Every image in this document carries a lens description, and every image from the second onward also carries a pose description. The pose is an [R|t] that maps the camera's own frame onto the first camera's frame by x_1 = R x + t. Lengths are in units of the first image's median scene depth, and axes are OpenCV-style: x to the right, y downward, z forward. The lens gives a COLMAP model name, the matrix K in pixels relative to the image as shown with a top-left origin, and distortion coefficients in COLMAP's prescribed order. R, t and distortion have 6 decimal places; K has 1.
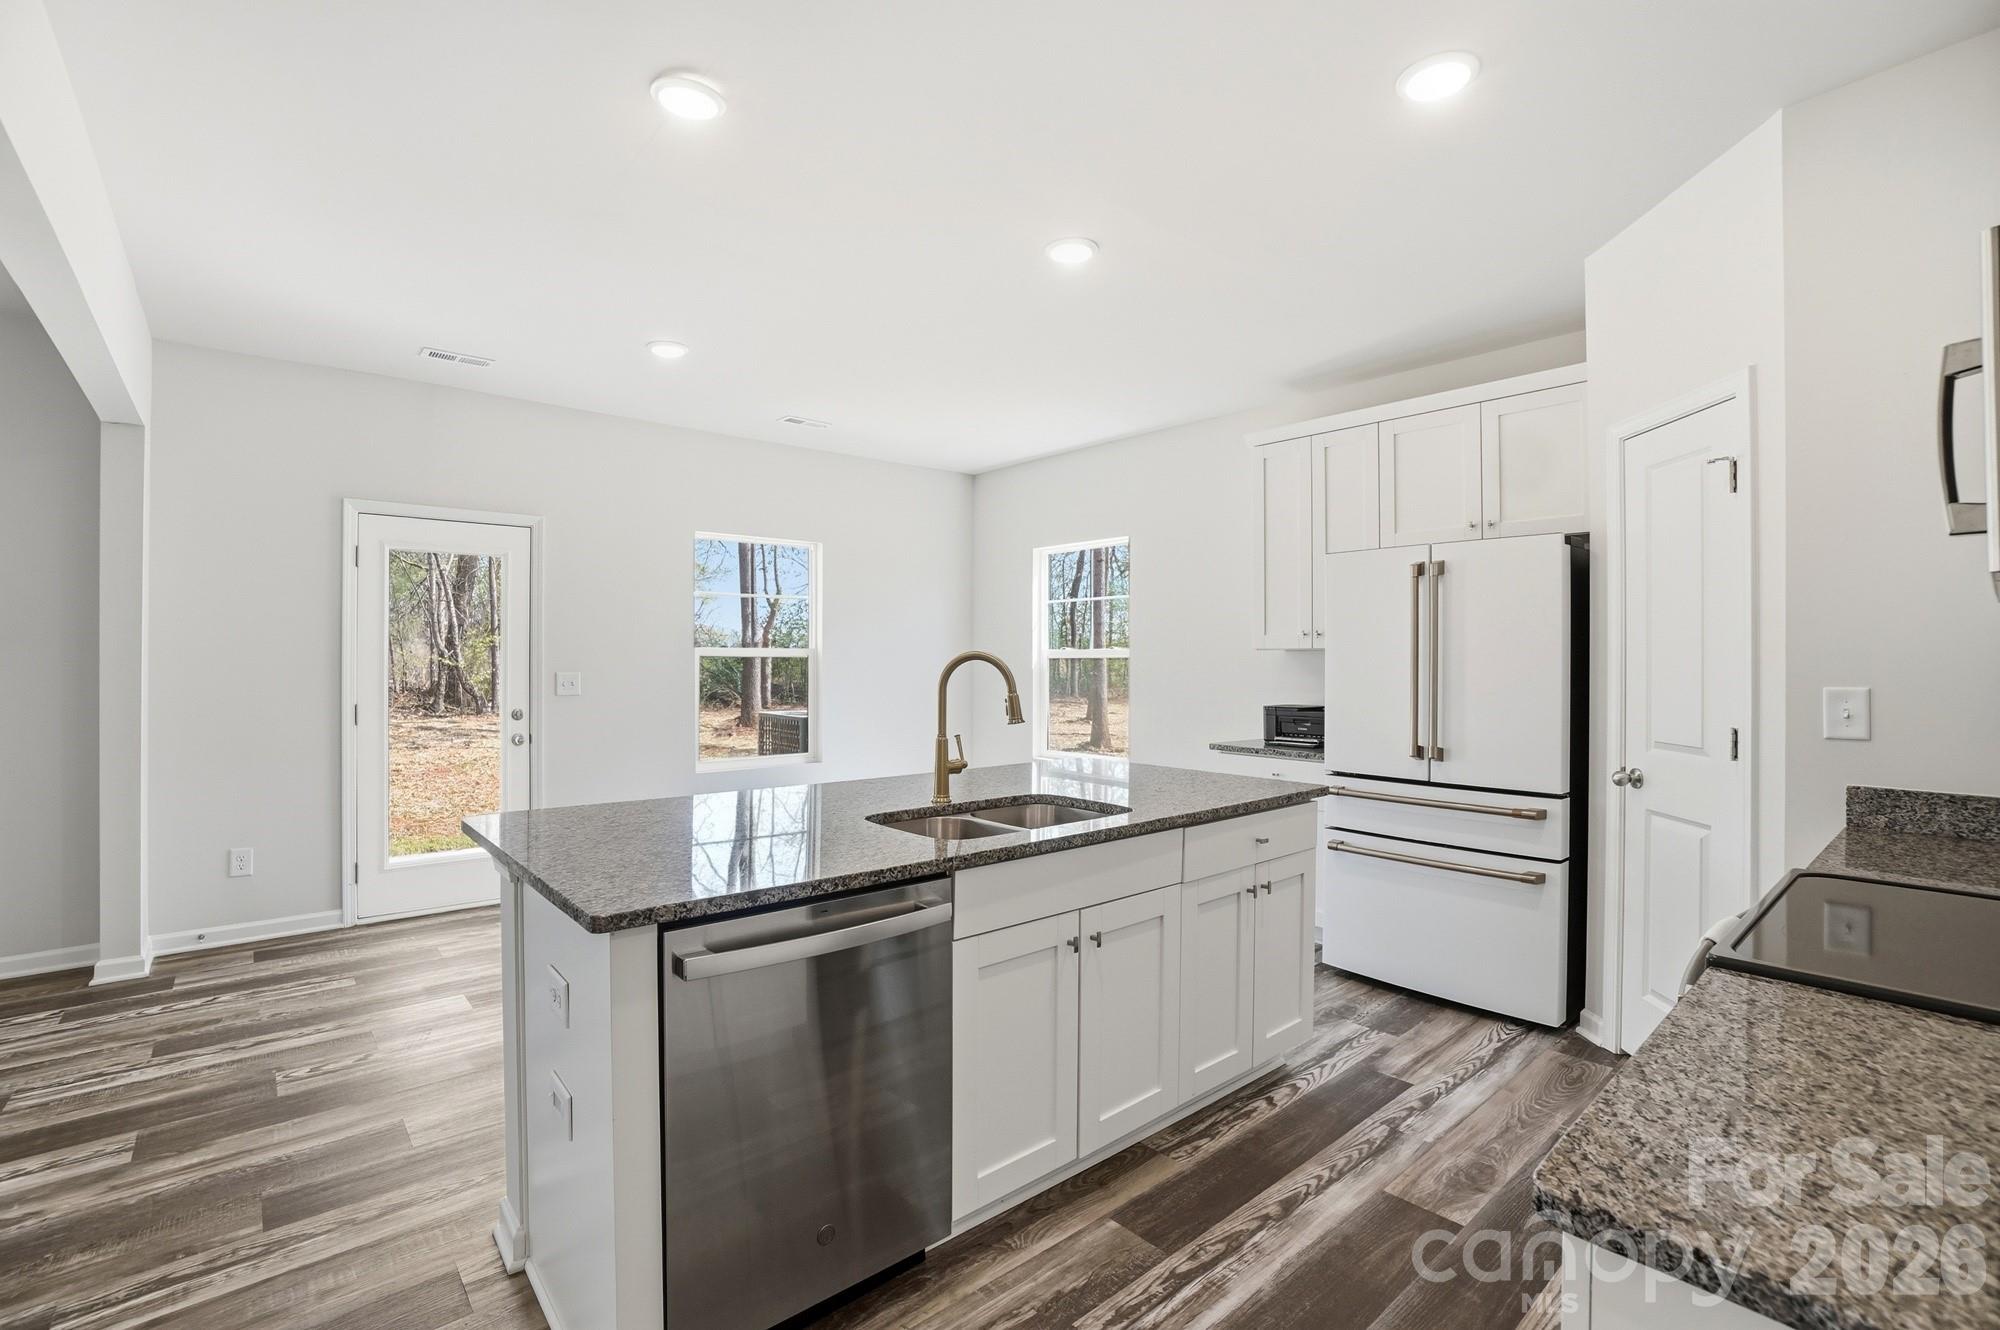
lens RADIAL K [[890.2, 0, 992.4], [0, 890.2, 663.4], [0, 0, 1]] dist [-0.054524, 0.014348]
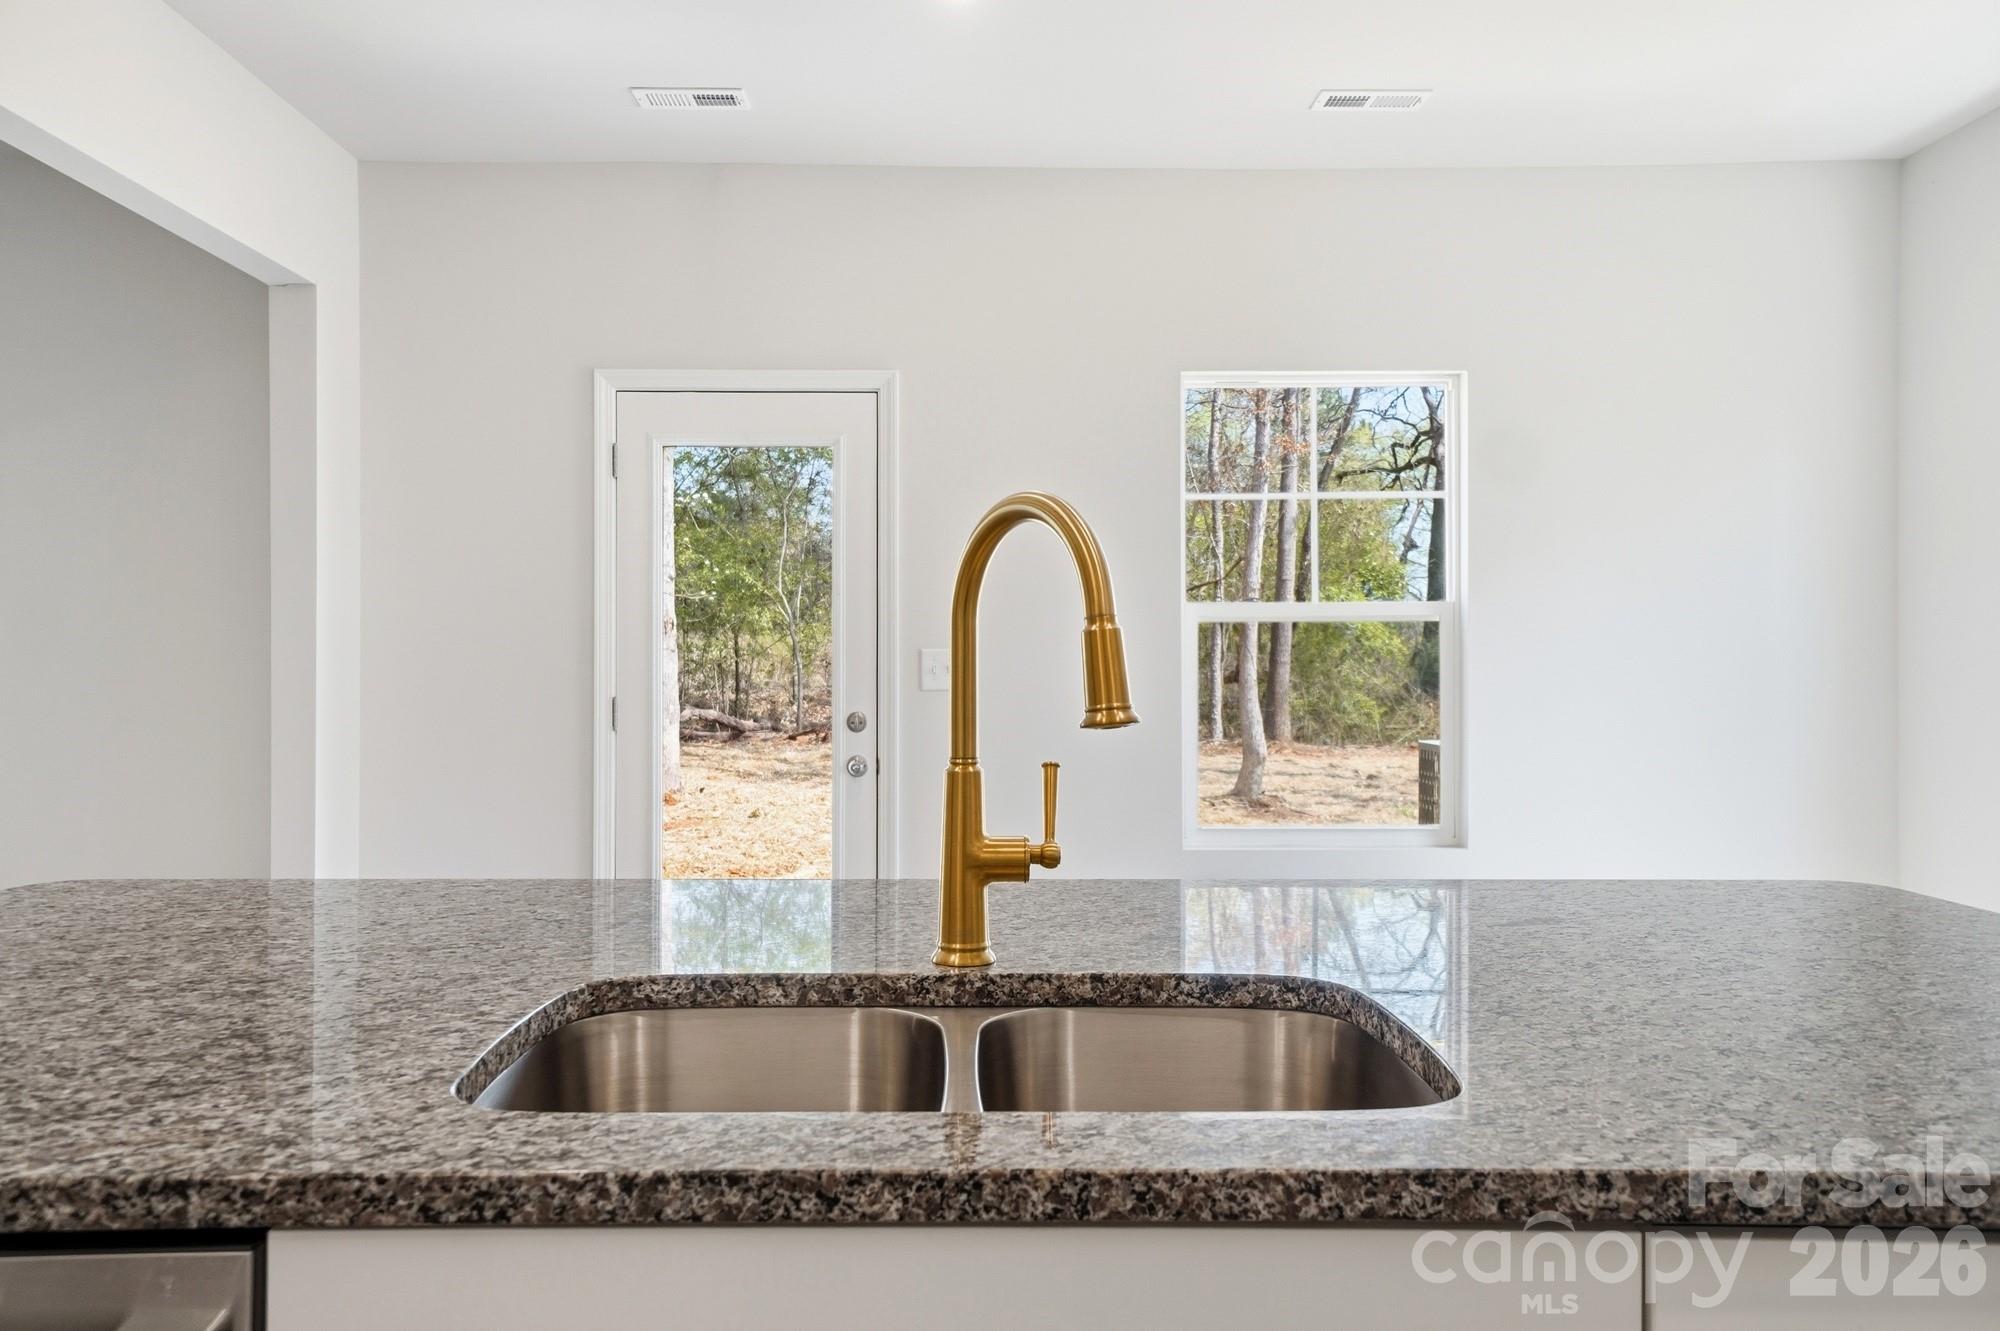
lens RADIAL K [[1523.0, 0, 981.4], [0, 1523.0, 670.1], [0, 0, 1]] dist [0.011110, 0.003550]
pose [[0.763810, -0.000726, -0.645441, 0.167622], [0.001057, 0.999999, 0.000127, 0.025595], [0.645440, -0.000779, 0.763810, 0.311787]]
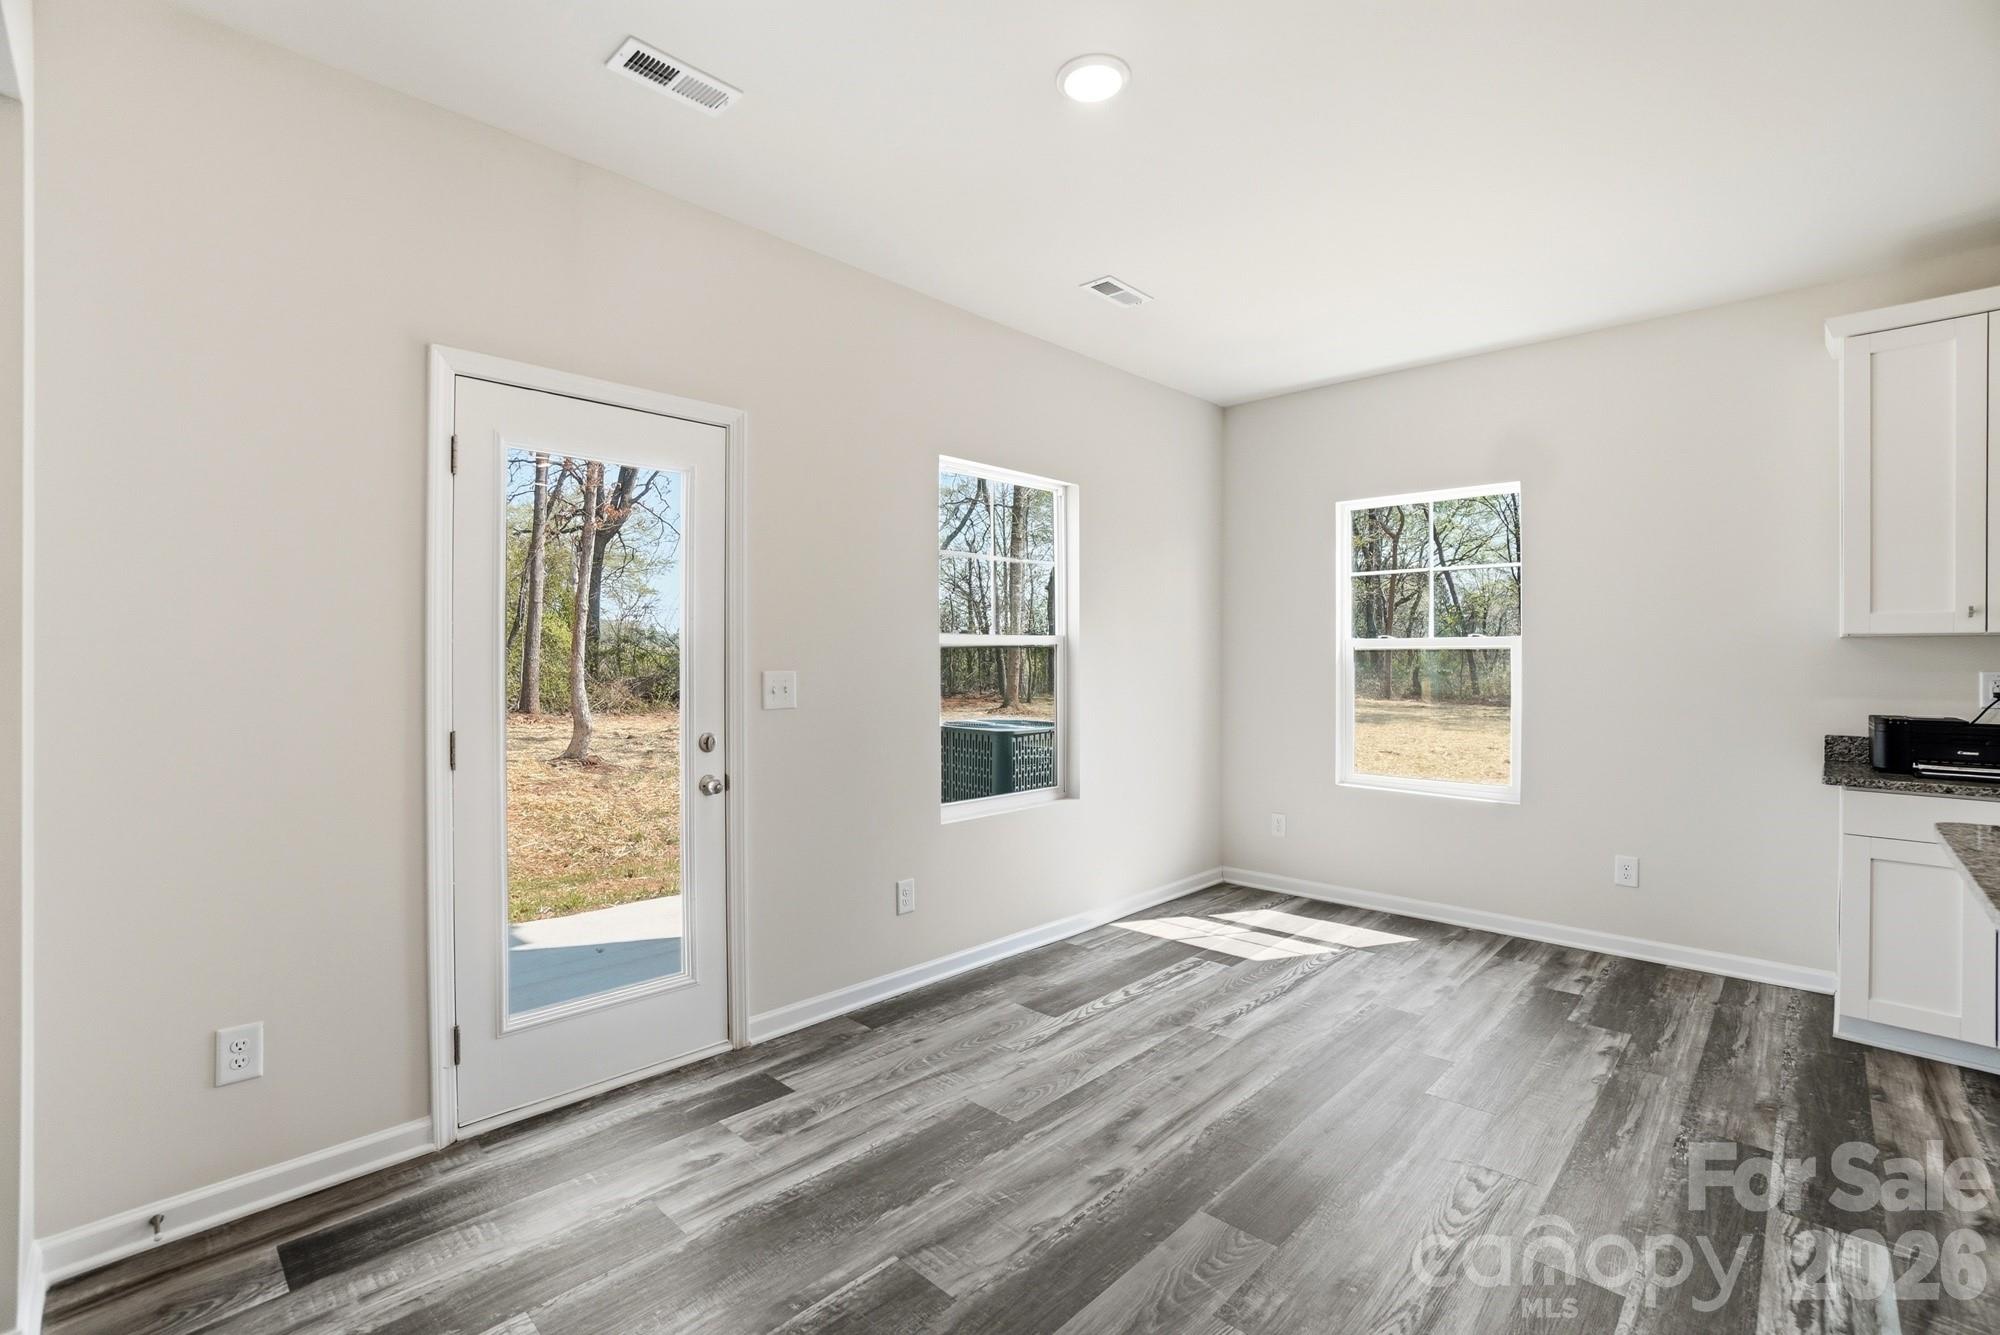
lens RADIAL K [[890.2, 0, 1003.9], [0, 890.2, 661.9], [0, 0, 1]] dist [-0.054524, 0.014348]
pose [[0.995643, -0.001669, 0.093237, -0.418967], [0.001369, 0.999994, 0.003281, 0.002612], [-0.093242, -0.003139, 0.995639, 0.407990]]
